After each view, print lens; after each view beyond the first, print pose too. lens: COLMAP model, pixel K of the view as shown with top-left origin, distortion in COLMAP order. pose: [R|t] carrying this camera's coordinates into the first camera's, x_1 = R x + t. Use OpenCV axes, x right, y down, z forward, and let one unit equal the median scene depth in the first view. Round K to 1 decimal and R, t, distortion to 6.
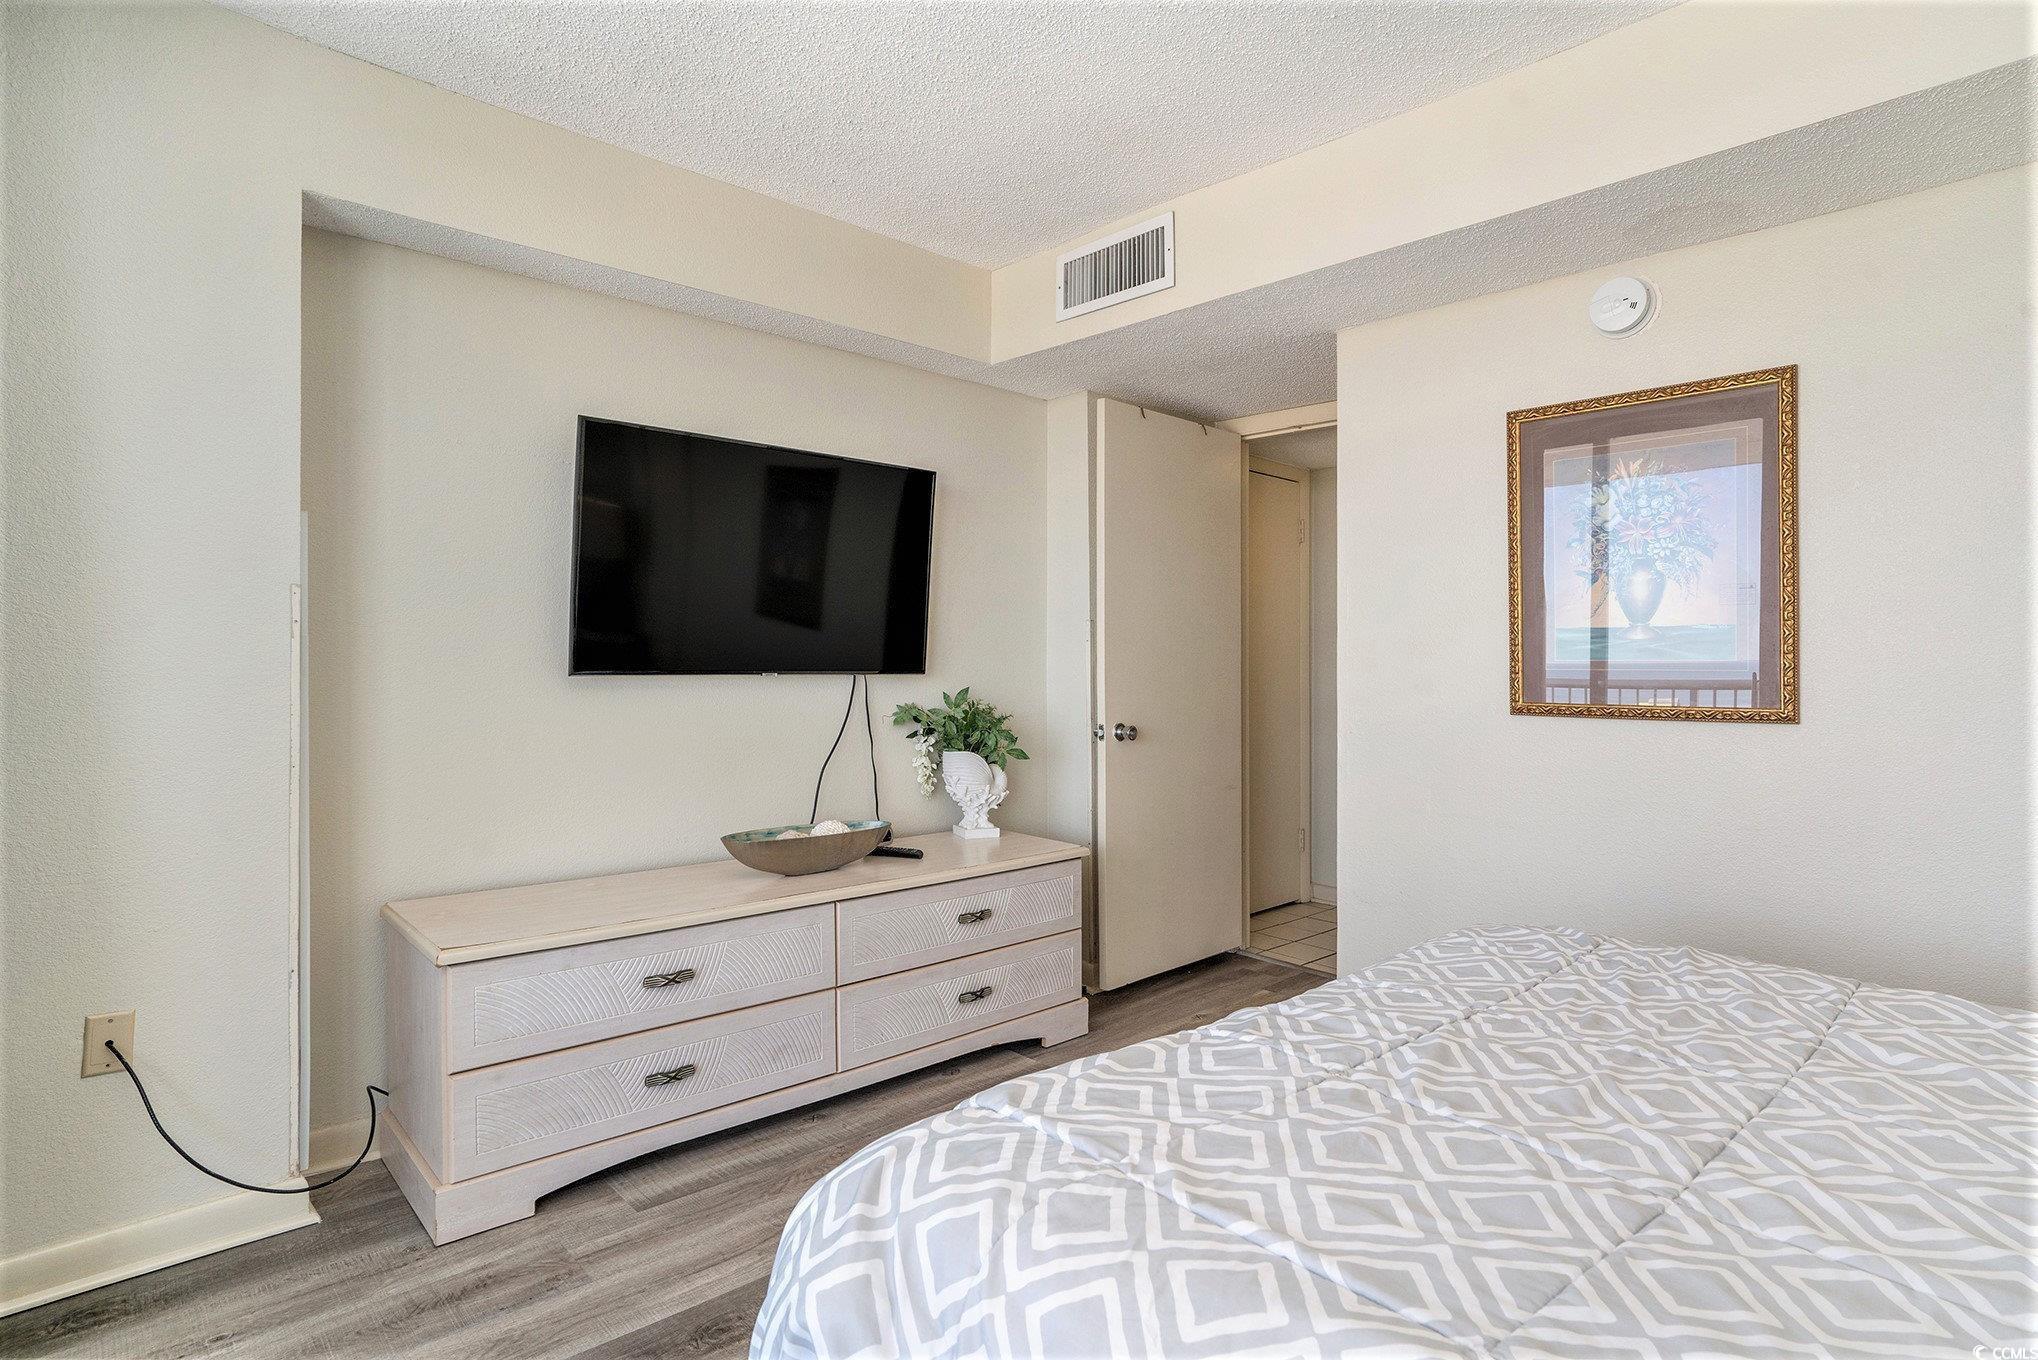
lens RADIAL K [[1059.6, 0, 1018.0], [0, 1059.6, 670.1], [0, 0, 1]] dist [-0.025760, 0.000093]
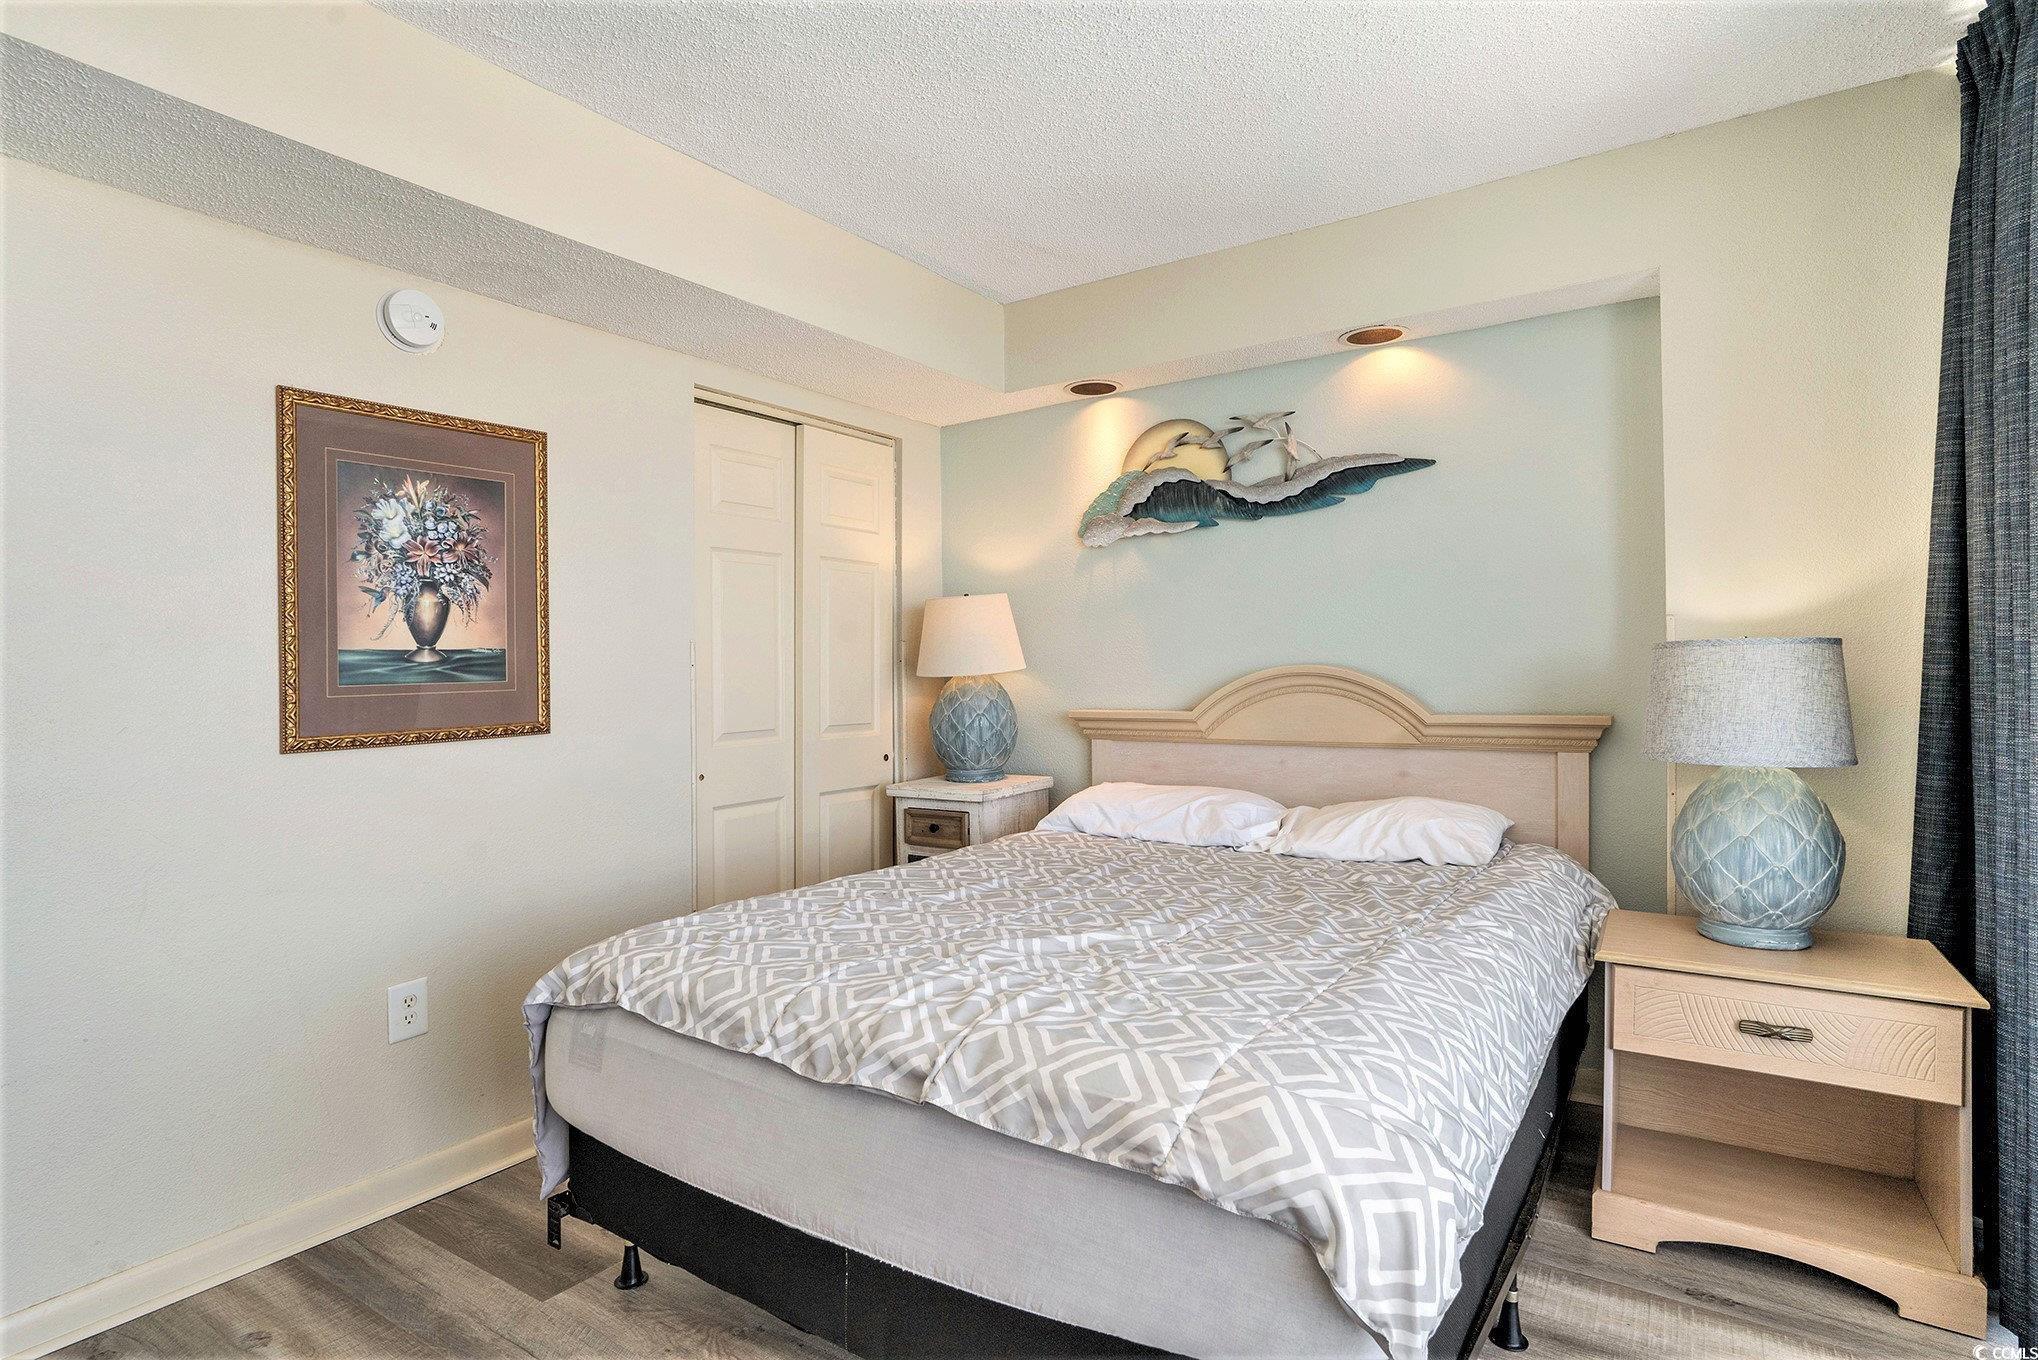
lens RADIAL K [[1059.6, 0, 1012.4], [0, 1059.6, 677.2], [0, 0, 1]] dist [-0.025760, 0.000093]
pose [[-0.236445, -0.006748, 0.971621, -0.503786], [0.036314, 0.999216, 0.015777, -0.010998], [-0.970966, 0.039014, -0.236015, 0.704398]]
